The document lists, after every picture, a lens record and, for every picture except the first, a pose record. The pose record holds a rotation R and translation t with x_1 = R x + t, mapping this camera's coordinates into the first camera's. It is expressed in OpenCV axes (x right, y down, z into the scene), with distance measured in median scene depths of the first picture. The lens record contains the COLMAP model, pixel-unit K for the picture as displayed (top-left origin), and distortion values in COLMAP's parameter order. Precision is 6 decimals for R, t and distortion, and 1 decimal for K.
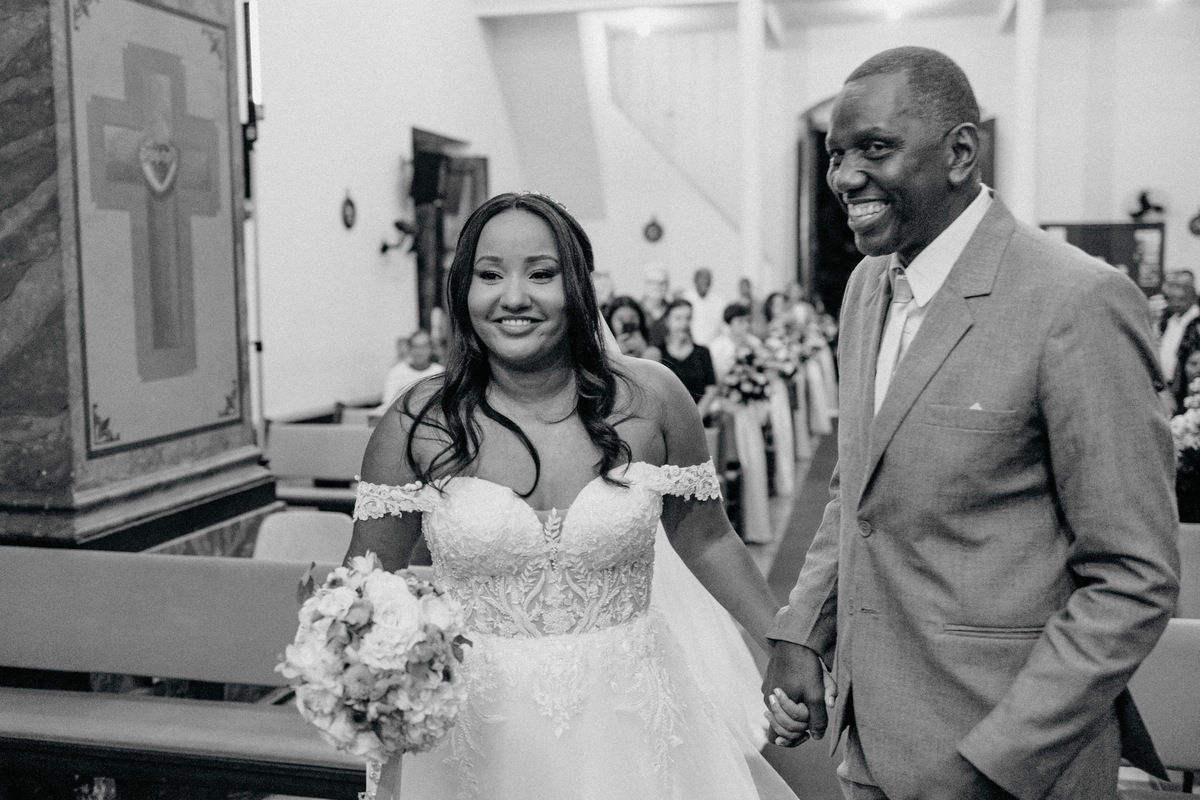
lens RADIAL K [[1203.5, 0, 566.2], [0, 1203.5, 369.9], [0, 0, 1]] dist [-0.060994, 0.003161]
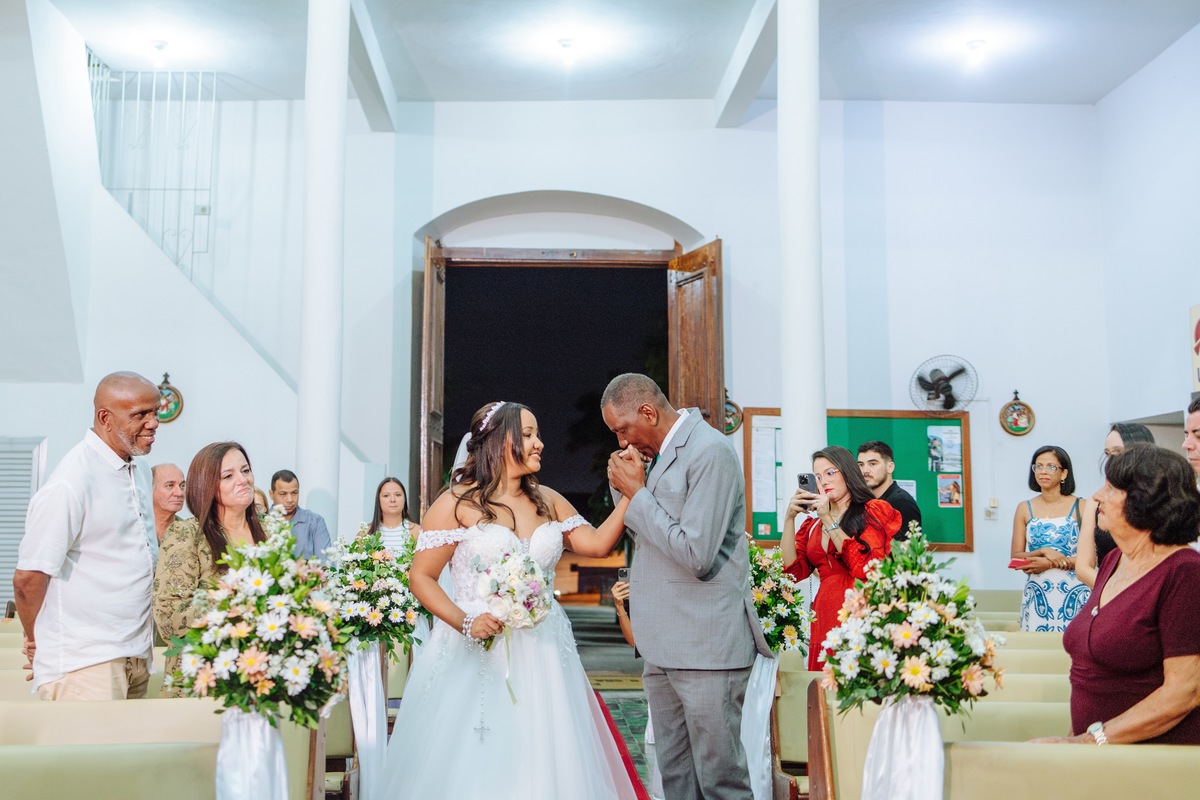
lens RADIAL K [[1179.9, 0, 528.2], [0, 1179.9, 368.3], [0, 0, 1]] dist [0.018018, 0.008860]
pose [[0.964742, 0.054471, 0.257500, 0.100477], [0.003062, 0.975960, -0.217927, -0.006654], [-0.263180, 0.211032, 0.941383, 0.440378]]
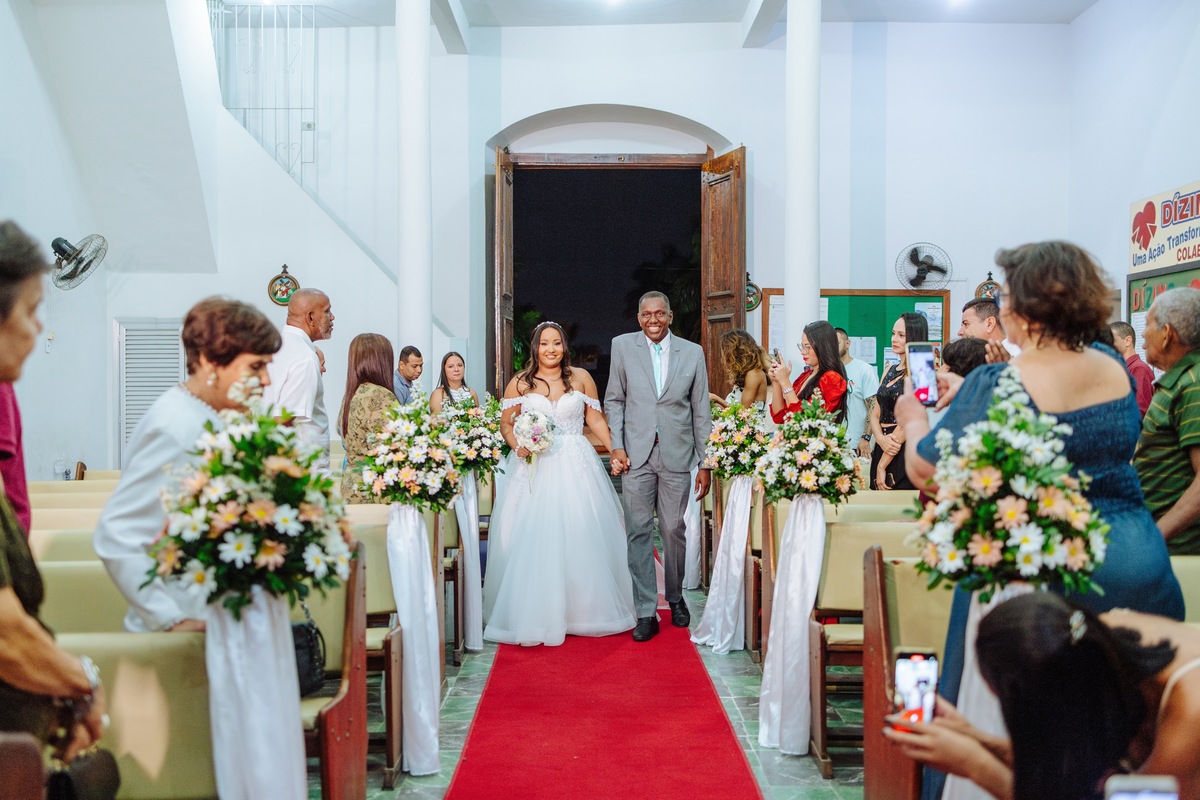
lens RADIAL K [[1113.5, 0, 583.3], [0, 1113.5, 382.4], [0, 0, 1]] dist [0.043725, 0.004370]
pose [[0.966750, 0.013442, 0.255369, 0.080509], [0.009433, 0.996063, -0.088144, -0.000808], [-0.255548, 0.087622, 0.962817, 0.349028]]
